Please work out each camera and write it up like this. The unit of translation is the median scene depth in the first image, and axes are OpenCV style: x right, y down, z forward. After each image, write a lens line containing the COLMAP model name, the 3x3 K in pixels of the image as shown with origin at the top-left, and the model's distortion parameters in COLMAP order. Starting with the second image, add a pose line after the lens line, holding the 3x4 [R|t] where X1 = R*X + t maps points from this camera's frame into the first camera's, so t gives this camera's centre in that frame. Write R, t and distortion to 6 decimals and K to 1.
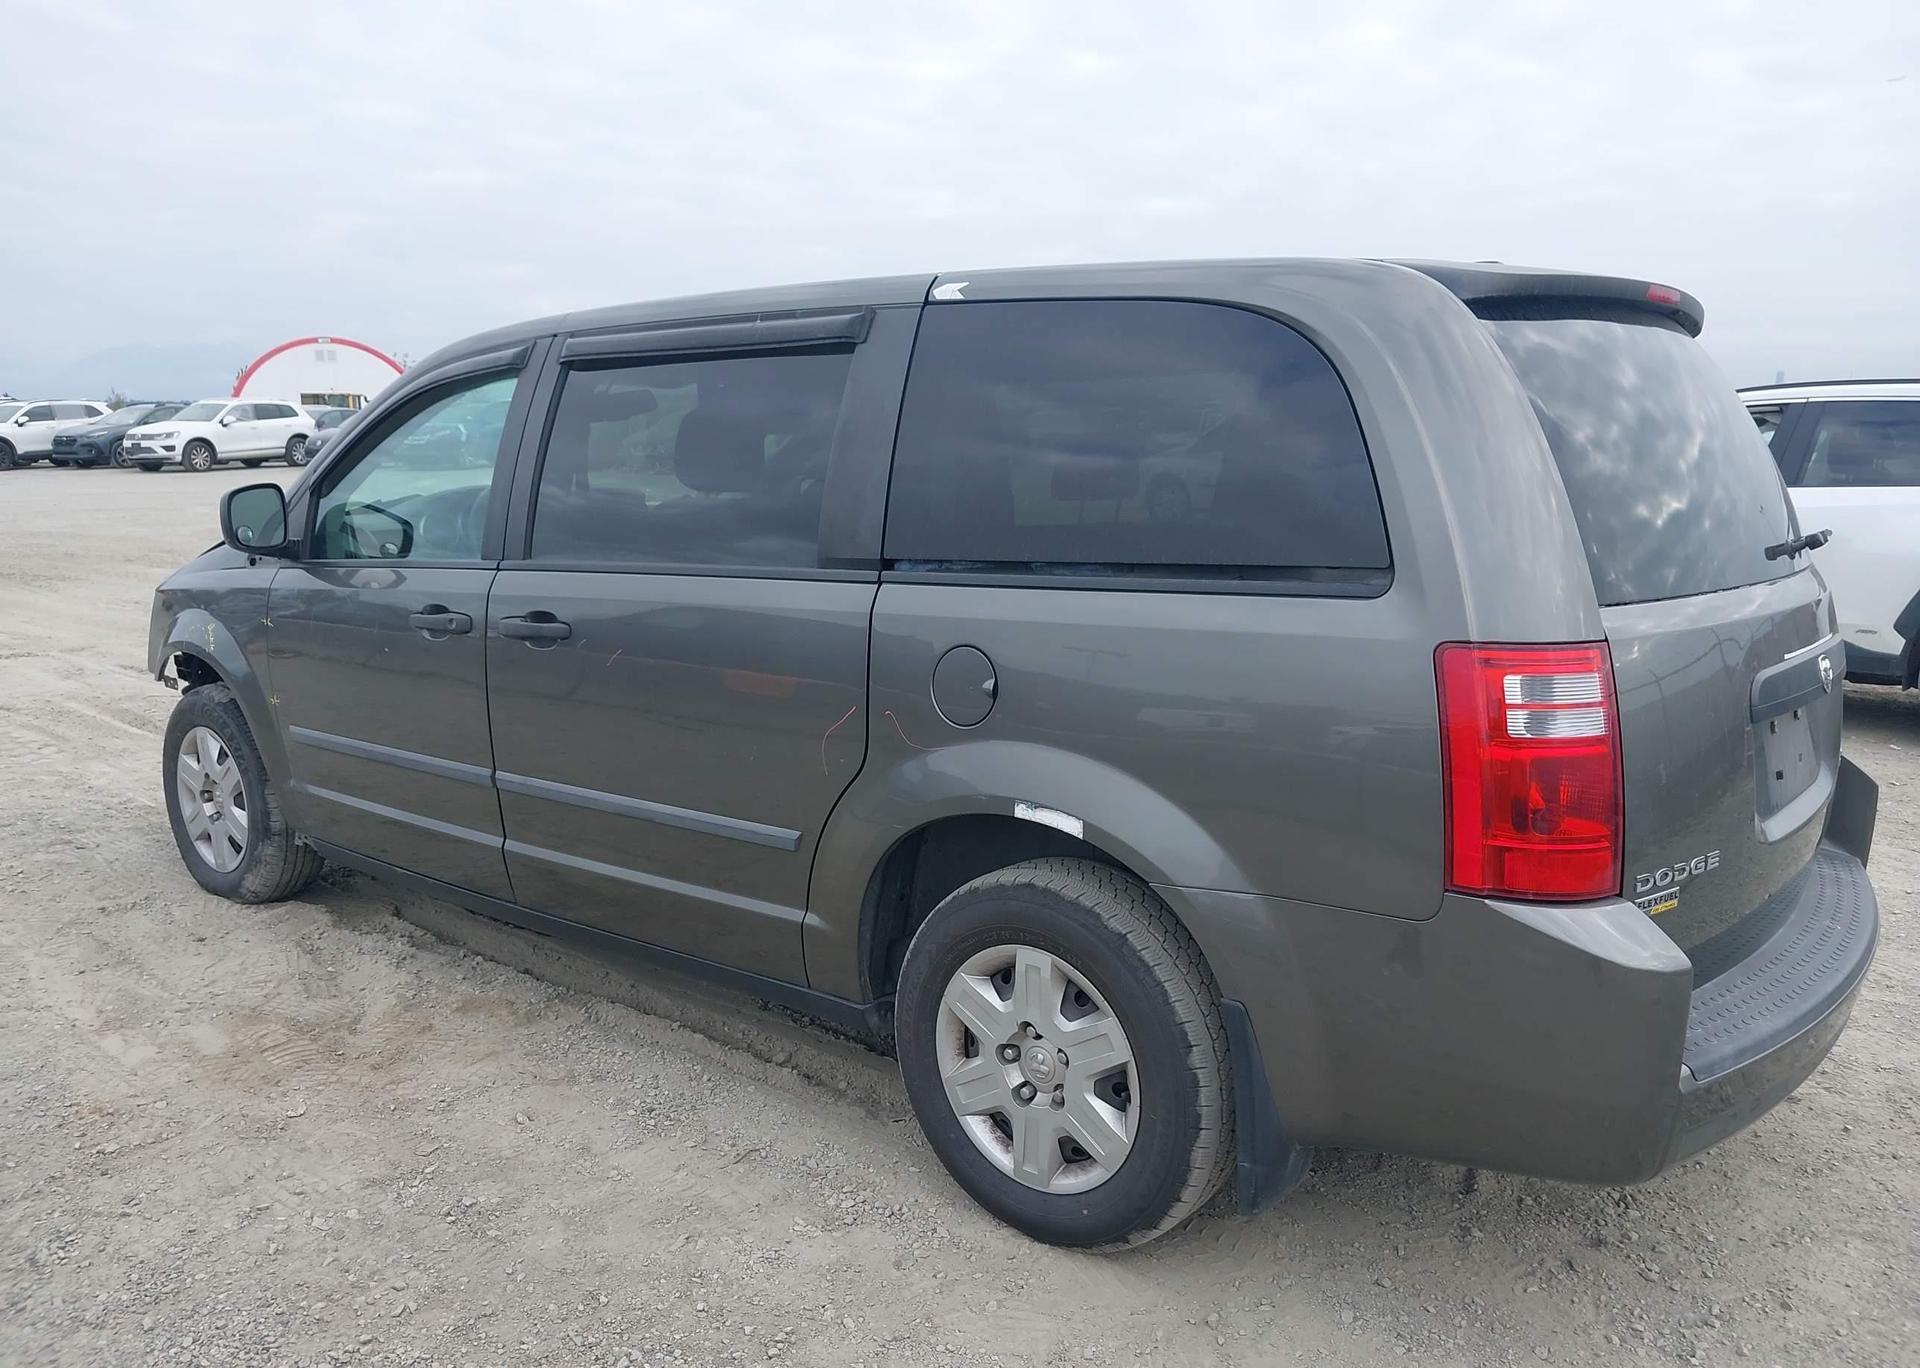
lens RADIAL K [[1539.6, 0, 981.4], [0, 1539.6, 692.2], [0, 0, 1]] dist [0.063239, -0.091646]
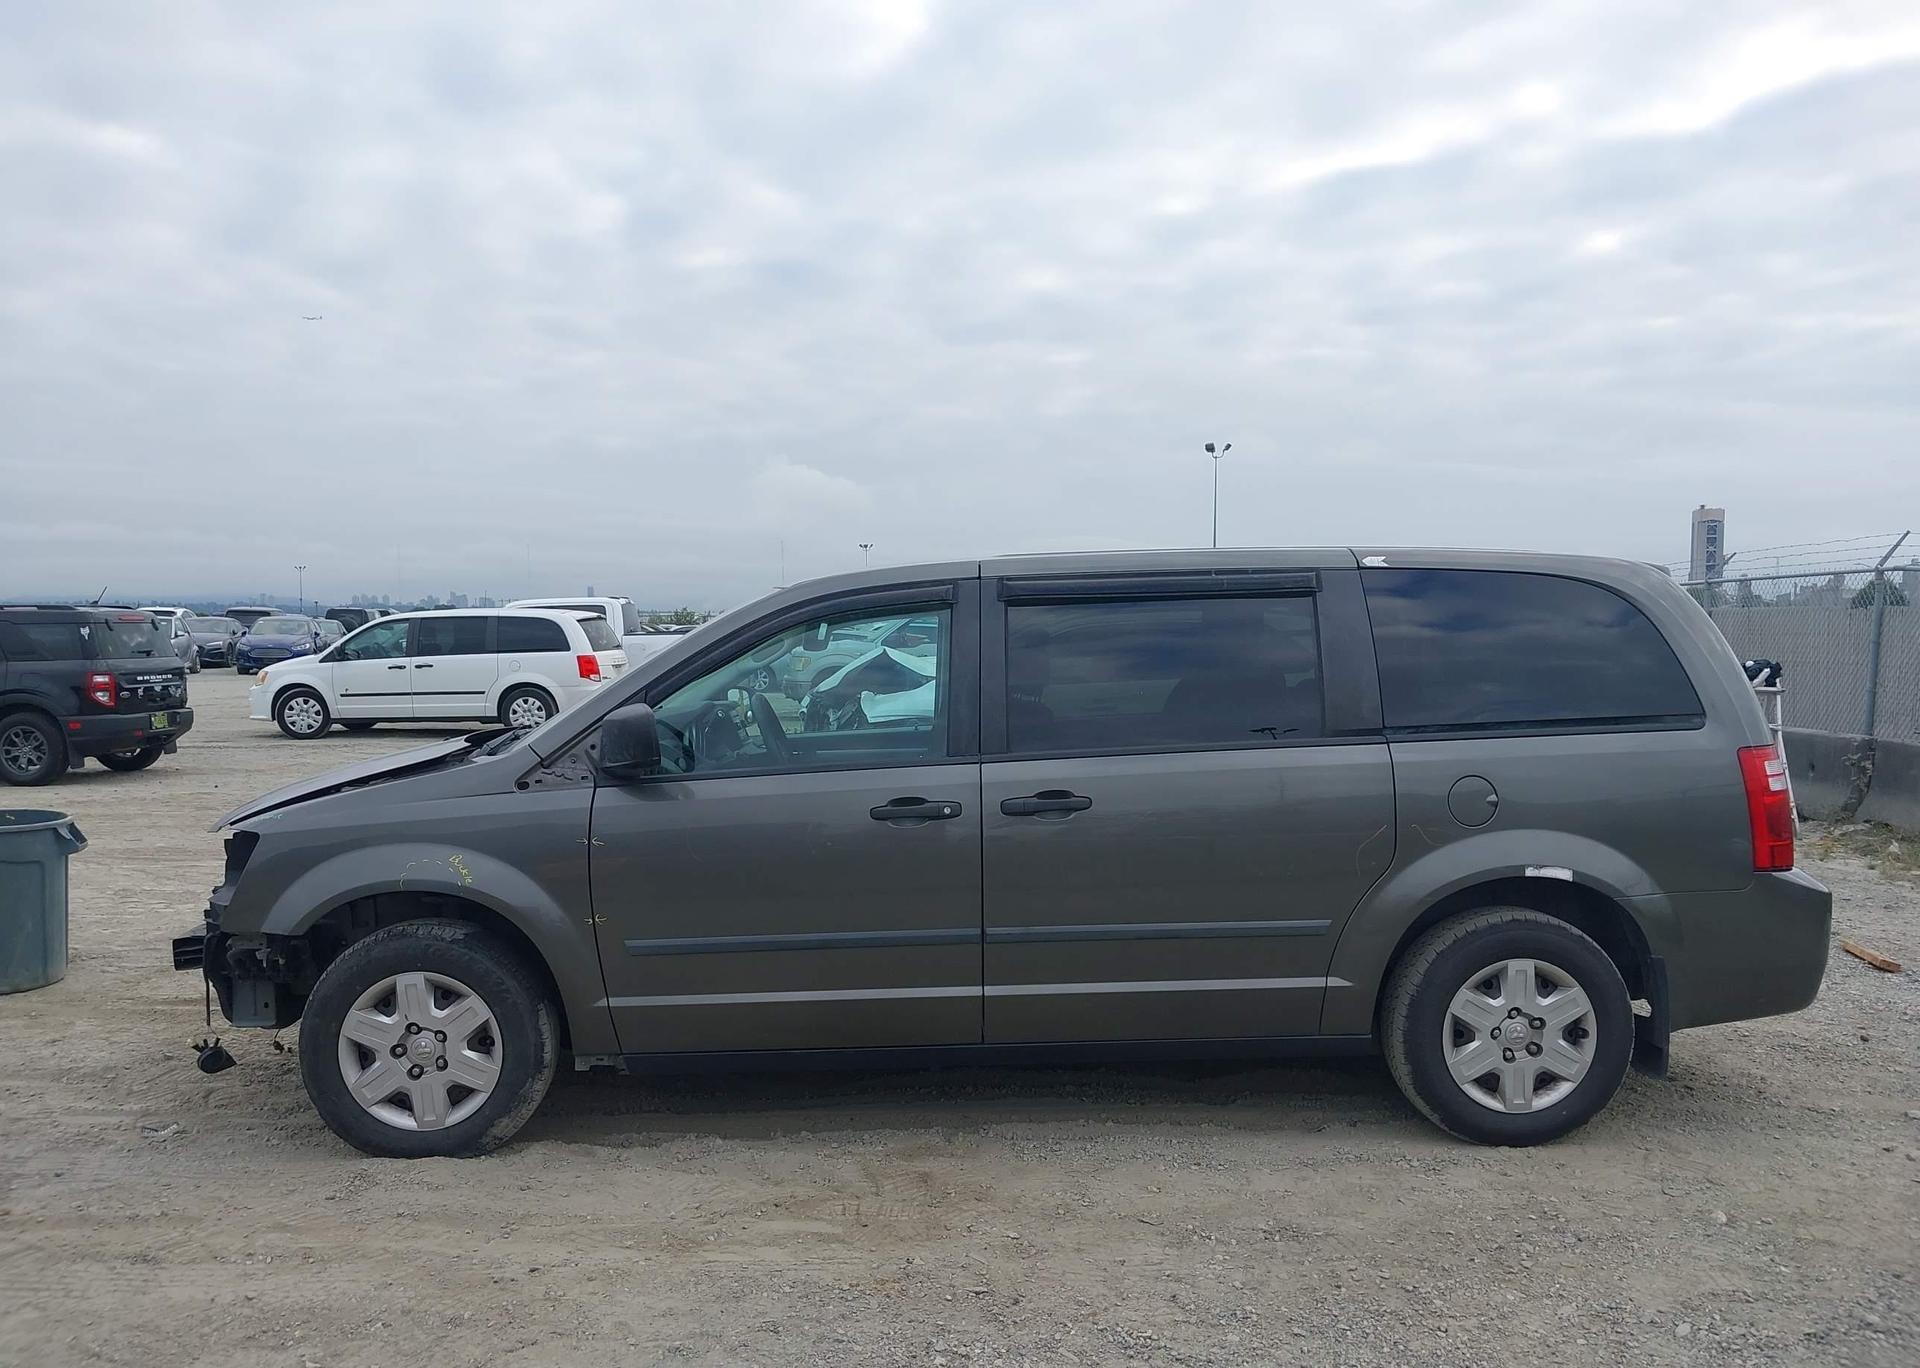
lens RADIAL K [[1546.4, 0, 969.4], [0, 1546.4, 680.6], [0, 0, 1]] dist [0.019743, -0.020128]
pose [[0.757722, -0.028801, 0.651942, -1.411405], [0.119793, 0.988188, -0.095576, -0.036630], [-0.641488, 0.150518, 0.752221, 0.089661]]
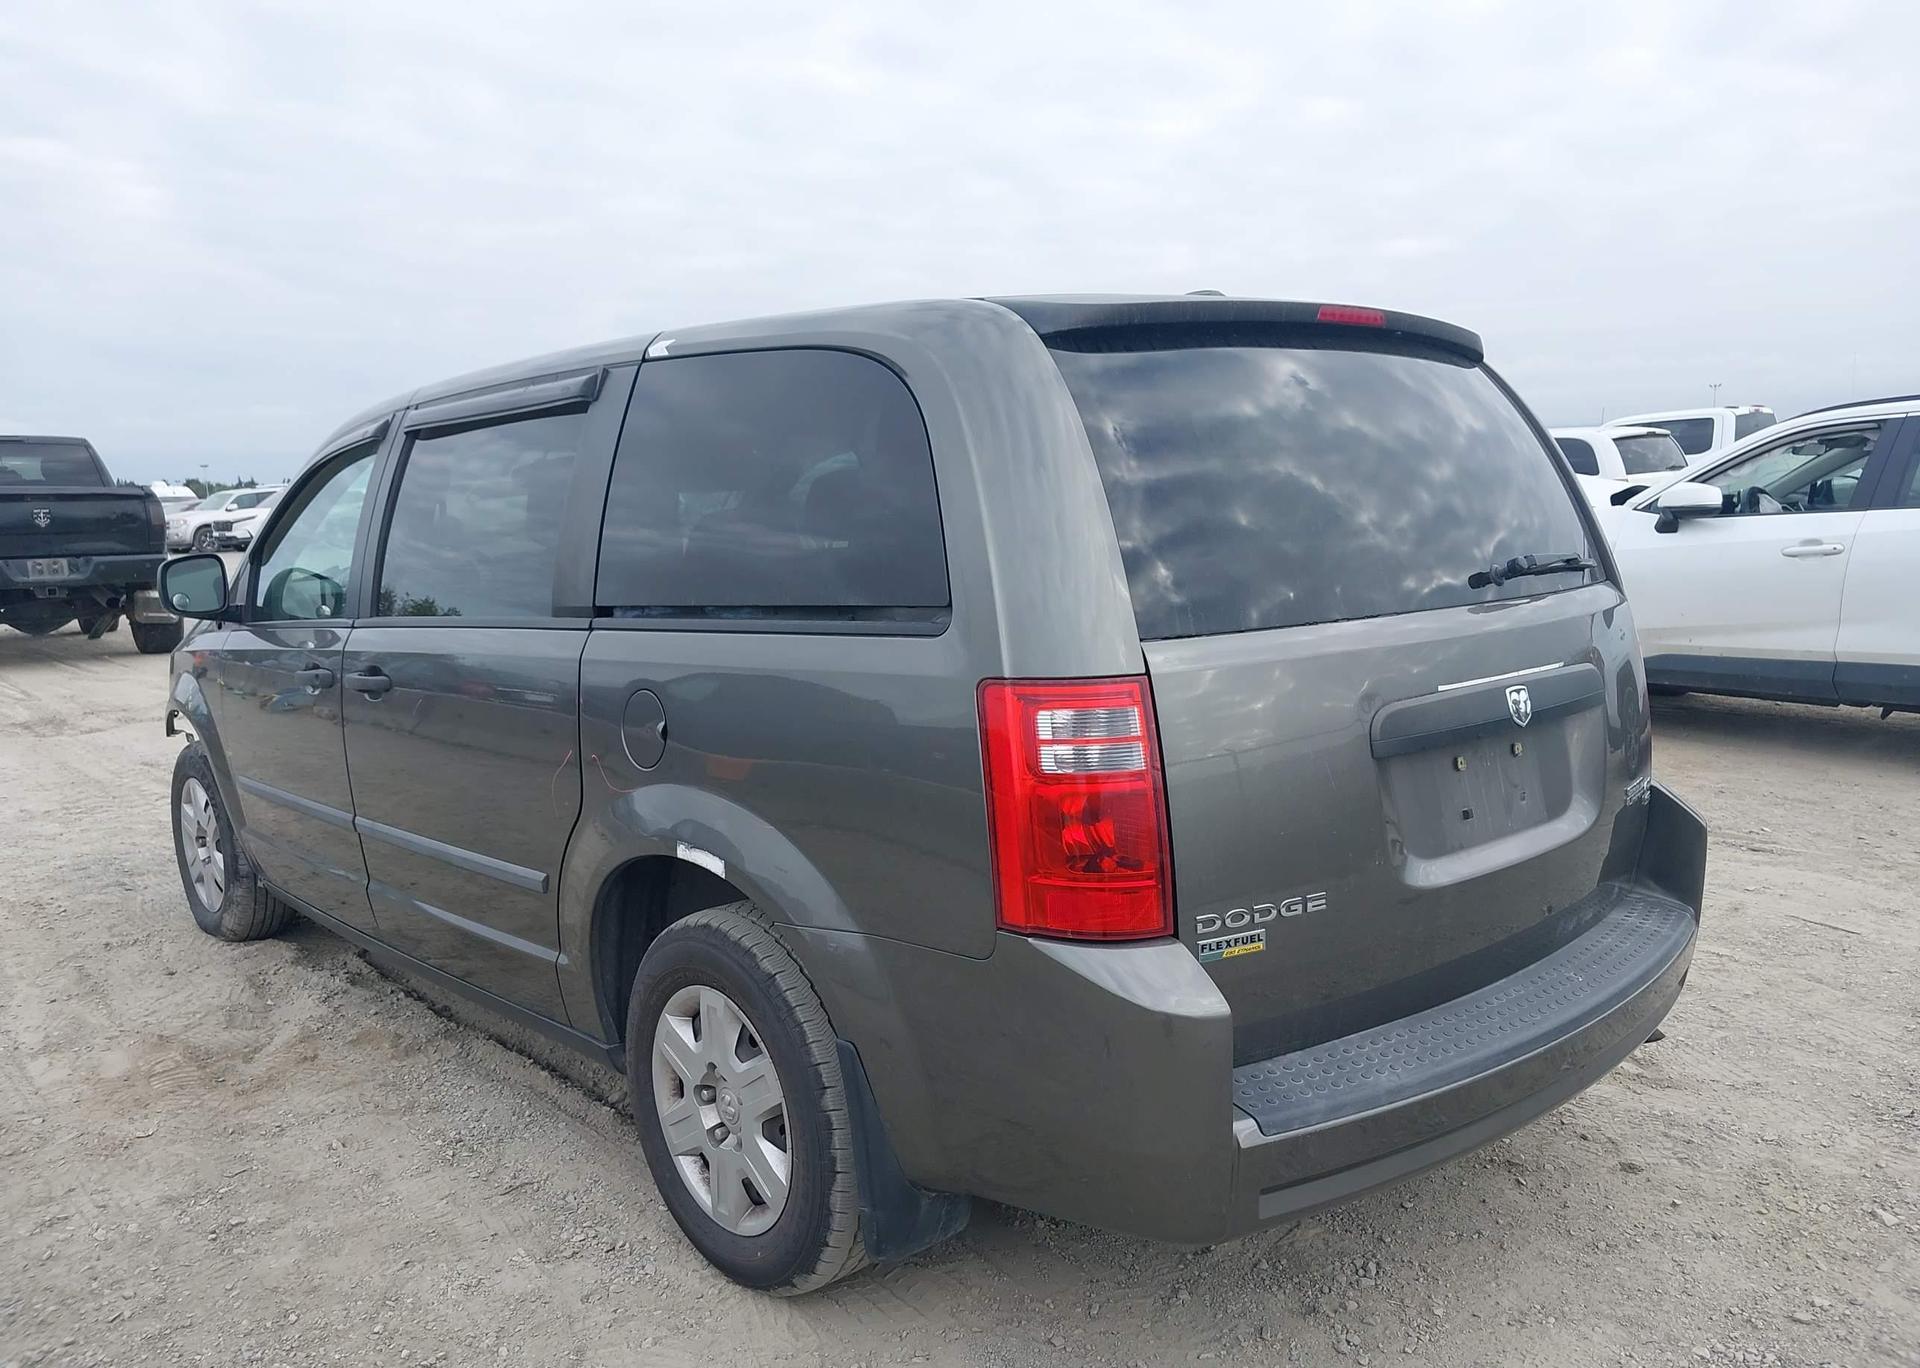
lens RADIAL K [[1546.4, 0, 969.4], [0, 1546.4, 680.6], [0, 0, 1]] dist [0.019743, -0.020128]
pose [[0.986475, -0.016078, -0.163120, 0.353556], [0.009300, 0.999064, -0.042234, 0.008653], [0.163647, 0.040146, 0.985702, 0.020581]]
